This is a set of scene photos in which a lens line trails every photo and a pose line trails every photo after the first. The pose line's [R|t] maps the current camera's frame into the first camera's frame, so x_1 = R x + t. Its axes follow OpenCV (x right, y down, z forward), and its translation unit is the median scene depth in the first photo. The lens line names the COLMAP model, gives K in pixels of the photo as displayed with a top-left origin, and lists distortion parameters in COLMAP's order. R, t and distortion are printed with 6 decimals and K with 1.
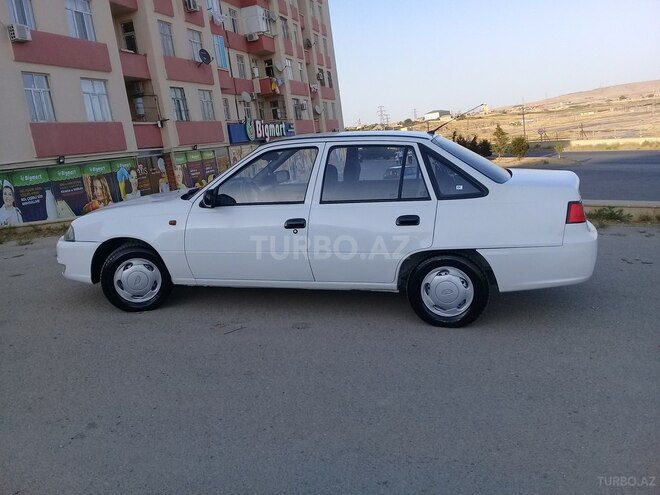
lens RADIAL K [[634.5, 0, 323.5], [0, 634.5, 263.1], [0, 0, 1]] dist [0.010813, 0.000000]
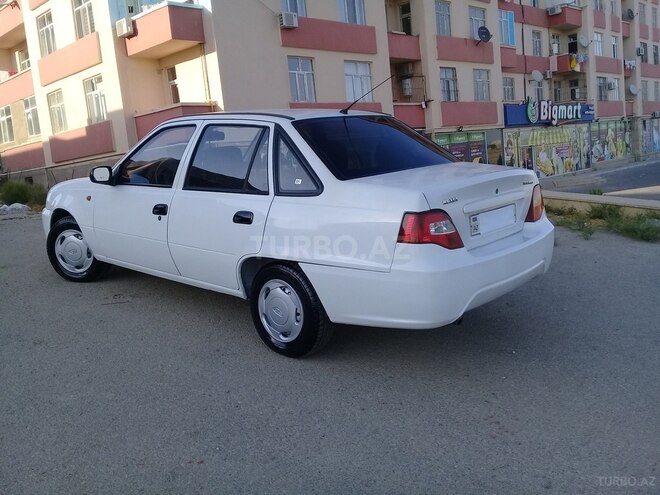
lens RADIAL K [[634.5, 0, 328.7], [0, 634.5, 244.9], [0, 0, 1]] dist [0.010813, 0.000000]
pose [[0.869311, 0.115191, -0.480655, 0.556797], [-0.114818, 0.992924, 0.030299, -0.061271], [0.480745, 0.028848, 0.876386, 0.295311]]
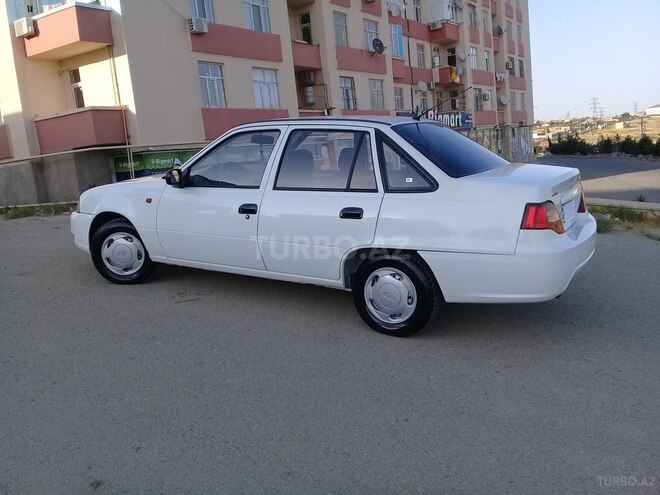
lens RADIAL K [[634.5, 0, 322.5], [0, 634.5, 251.7], [0, 0, 1]] dist [0.010813, 0.000000]
pose [[0.947899, 0.087590, -0.306295, 0.334400], [-0.088565, 0.996012, 0.010743, -0.016085], [0.306014, 0.016943, 0.951876, 0.107139]]
